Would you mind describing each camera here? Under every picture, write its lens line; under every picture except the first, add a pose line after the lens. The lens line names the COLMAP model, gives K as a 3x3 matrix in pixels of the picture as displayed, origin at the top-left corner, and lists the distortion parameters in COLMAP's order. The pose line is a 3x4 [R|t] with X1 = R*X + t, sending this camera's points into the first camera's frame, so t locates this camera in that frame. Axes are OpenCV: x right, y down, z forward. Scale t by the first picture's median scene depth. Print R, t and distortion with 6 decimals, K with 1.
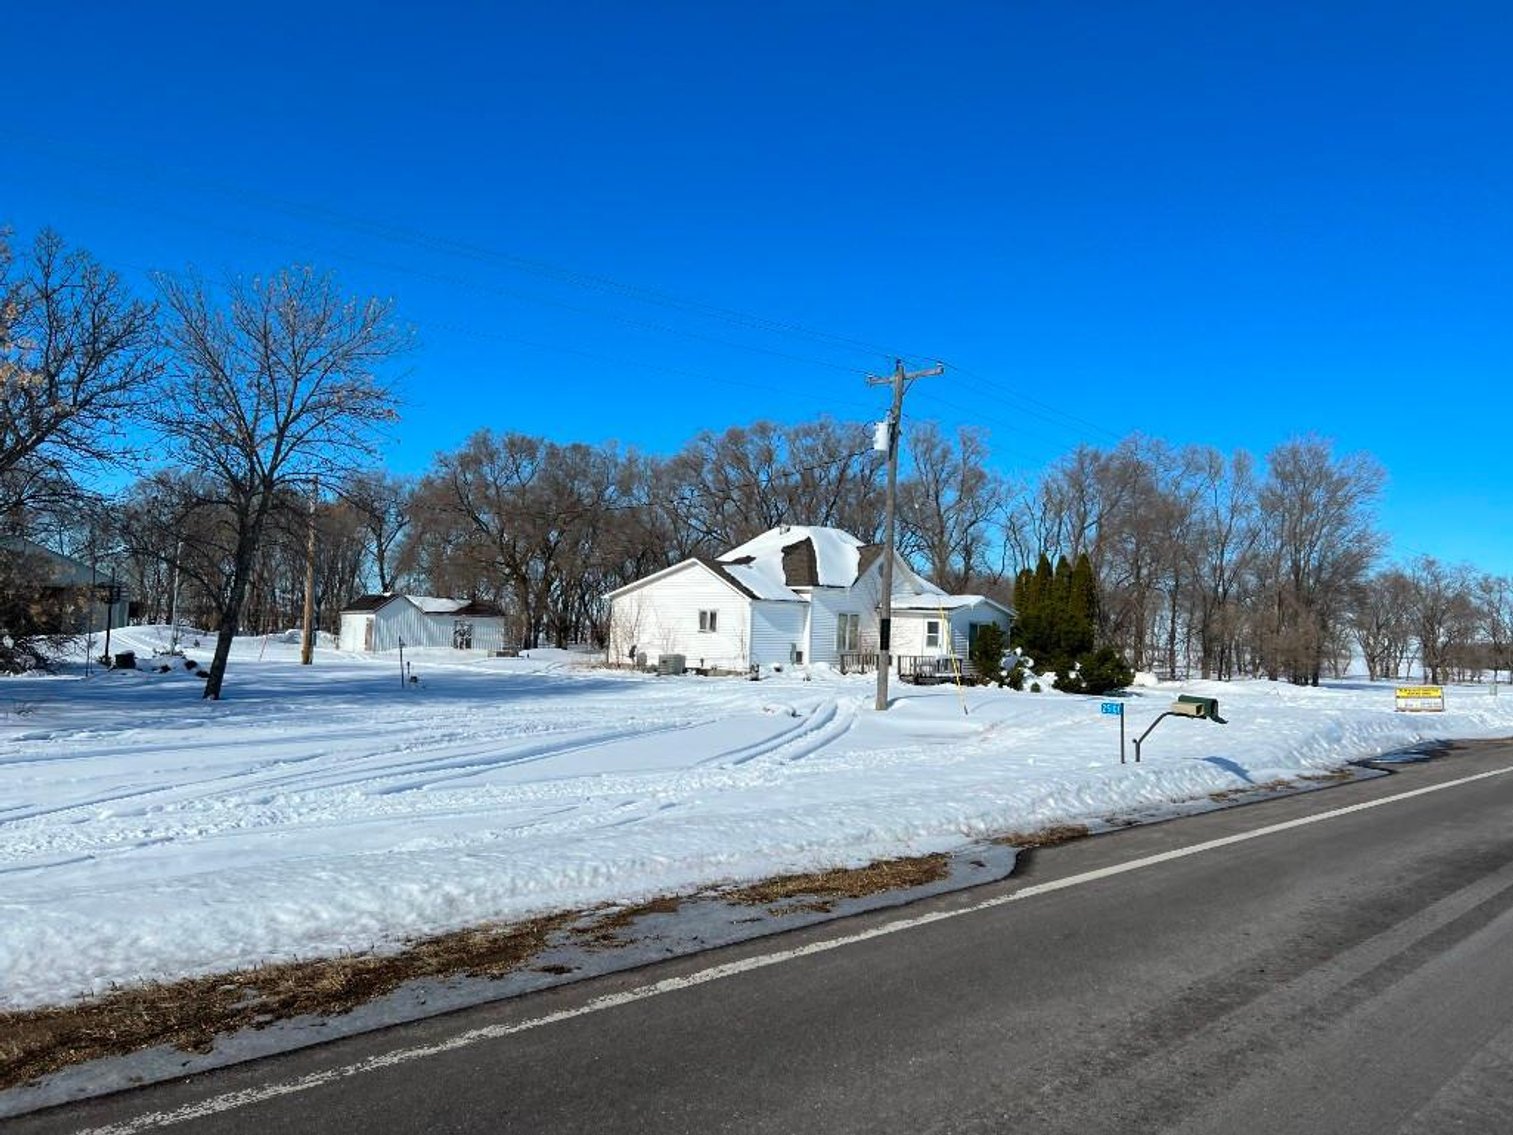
lens RADIAL K [[1103.5, 0, 801.5], [0, 1103.5, 572.5], [0, 0, 1]] dist [0.001538, -0.037376]
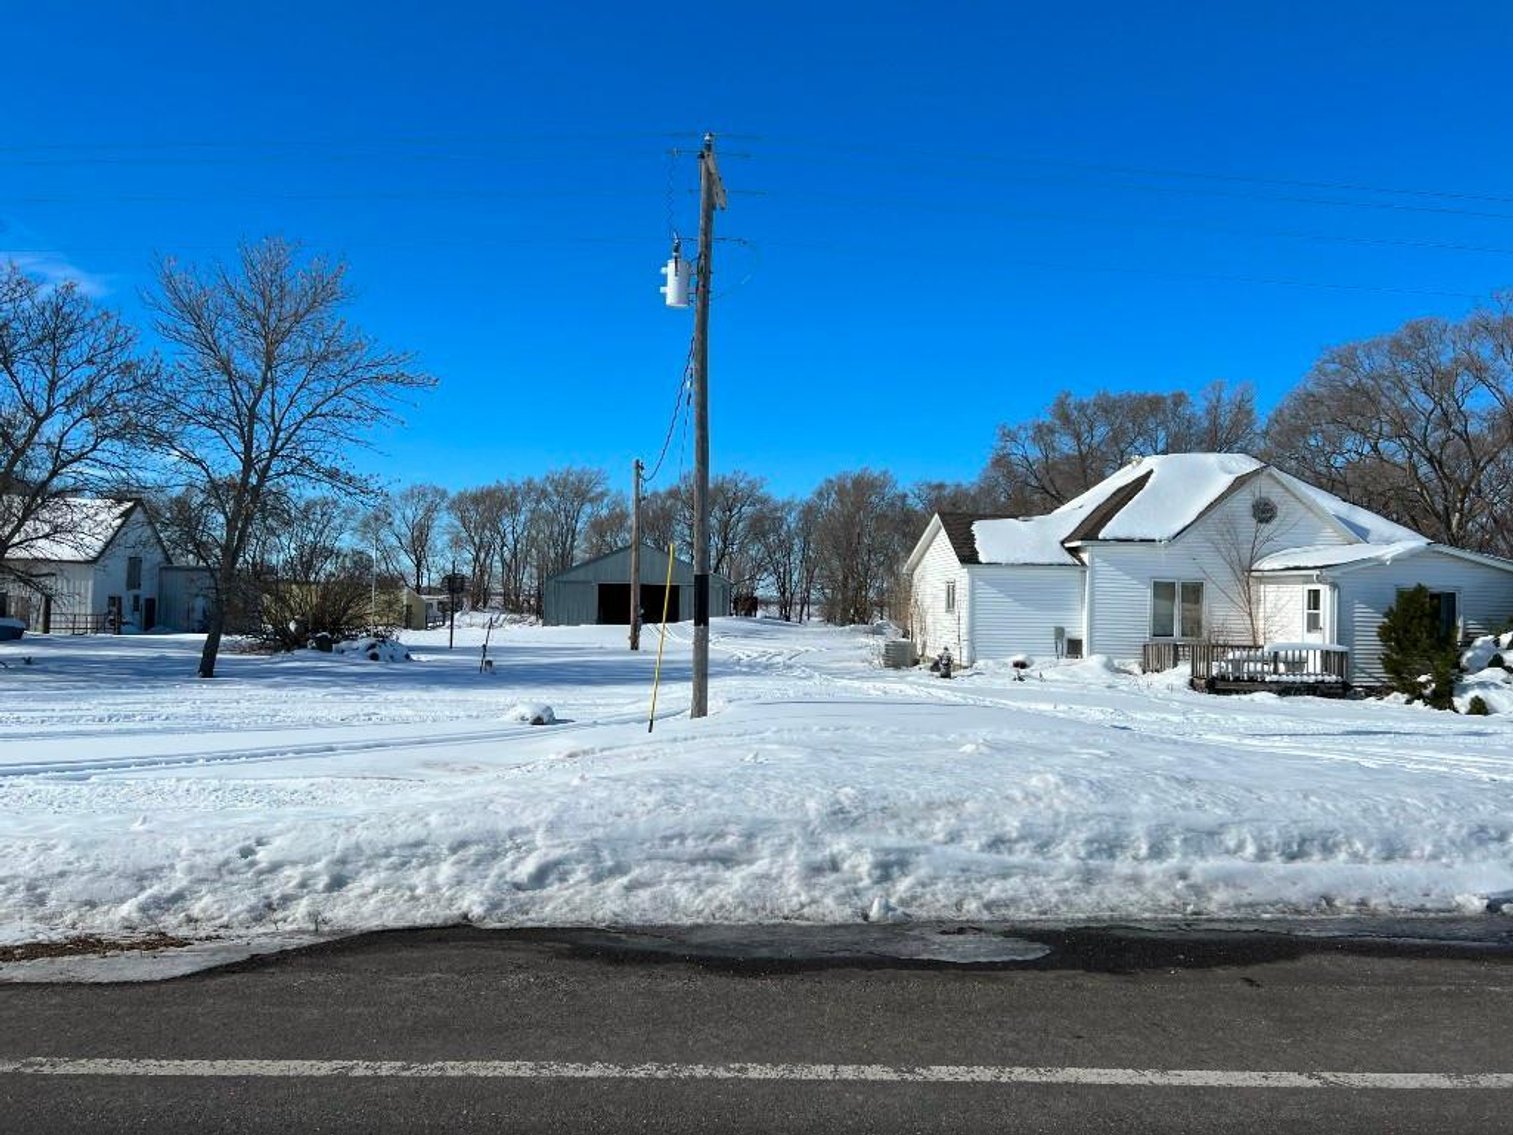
lens RADIAL K [[1134.3, 0, 756.5], [0, 1134.3, 567.5], [0, 0, 1]] dist [-0.000112, -0.113796]
pose [[0.678323, -0.042722, -0.733521, 0.378952], [0.046528, 0.998802, -0.015146, 0.029337], [0.733289, -0.023855, 0.679498, 0.383122]]
